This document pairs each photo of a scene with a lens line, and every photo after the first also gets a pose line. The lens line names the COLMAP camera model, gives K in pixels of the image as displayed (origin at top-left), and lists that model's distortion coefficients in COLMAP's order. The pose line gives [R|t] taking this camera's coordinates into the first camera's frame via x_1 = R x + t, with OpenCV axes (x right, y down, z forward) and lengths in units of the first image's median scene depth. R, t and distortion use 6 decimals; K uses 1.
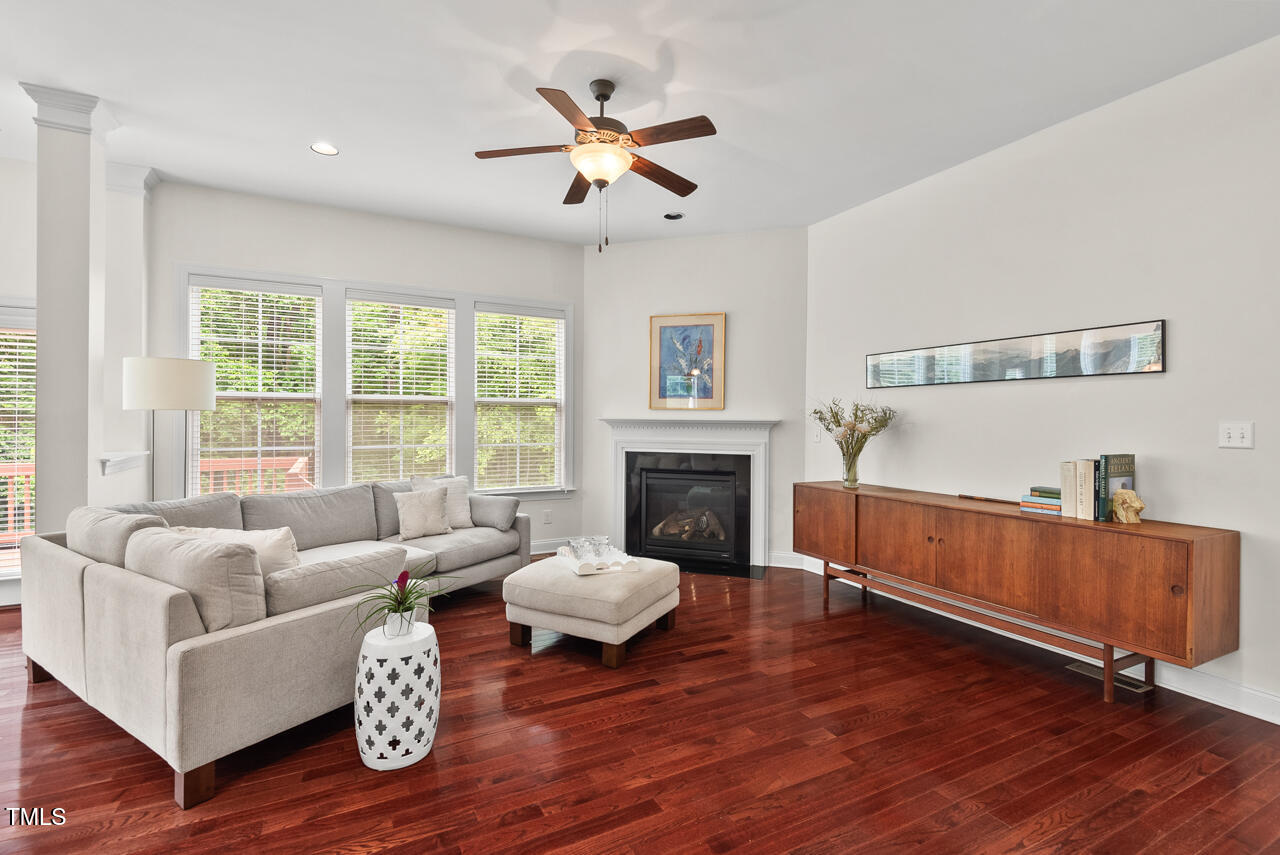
lens RADIAL K [[582.7, 0, 638.5], [0, 582.7, 421.6], [0, 0, 1]] dist [0.026787, -0.015999]
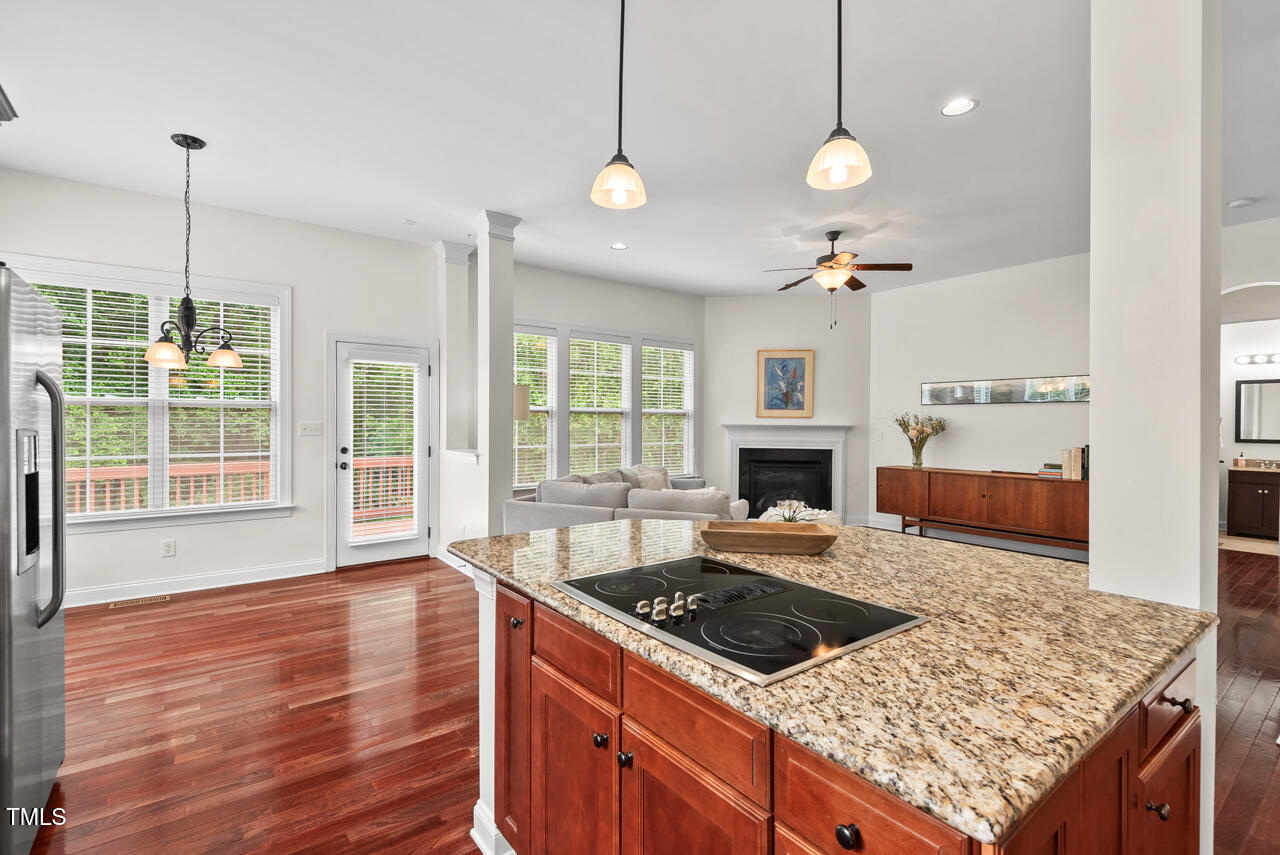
lens RADIAL K [[582.7, 0, 640.1], [0, 582.7, 426.6], [0, 0, 1]] dist [0.026787, -0.015999]
pose [[0.985399, -0.001950, 0.170251, -0.739358], [0.000982, 0.999983, 0.005768, -0.011177], [-0.170259, -0.005517, 0.985384, -0.485231]]
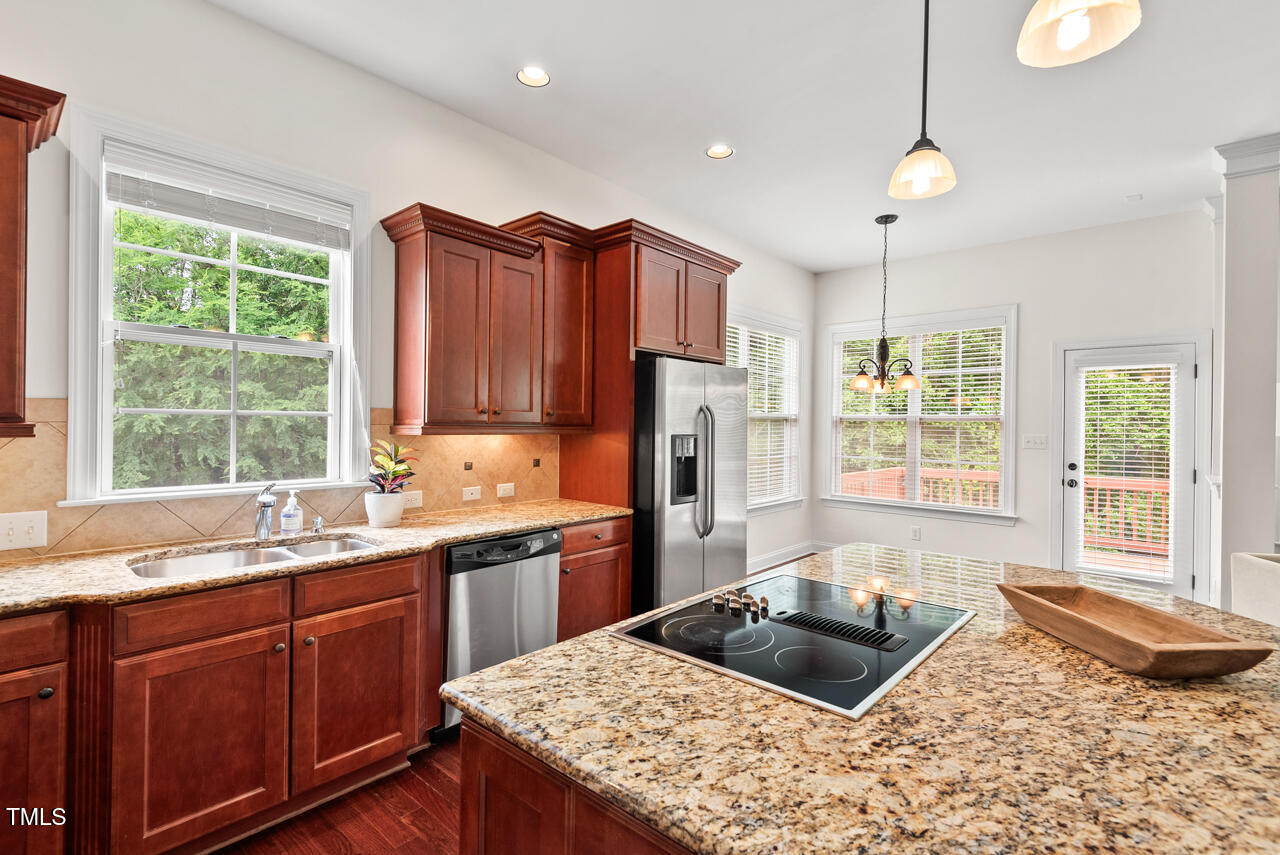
lens RADIAL K [[582.7, 0, 641.8], [0, 582.7, 429.6], [0, 0, 1]] dist [0.026787, -0.015999]
pose [[0.362512, 0.005175, -0.931965, -0.316932], [-0.015509, 0.999880, -0.000480, -0.013642], [0.931850, 0.014628, 0.362548, -0.345741]]
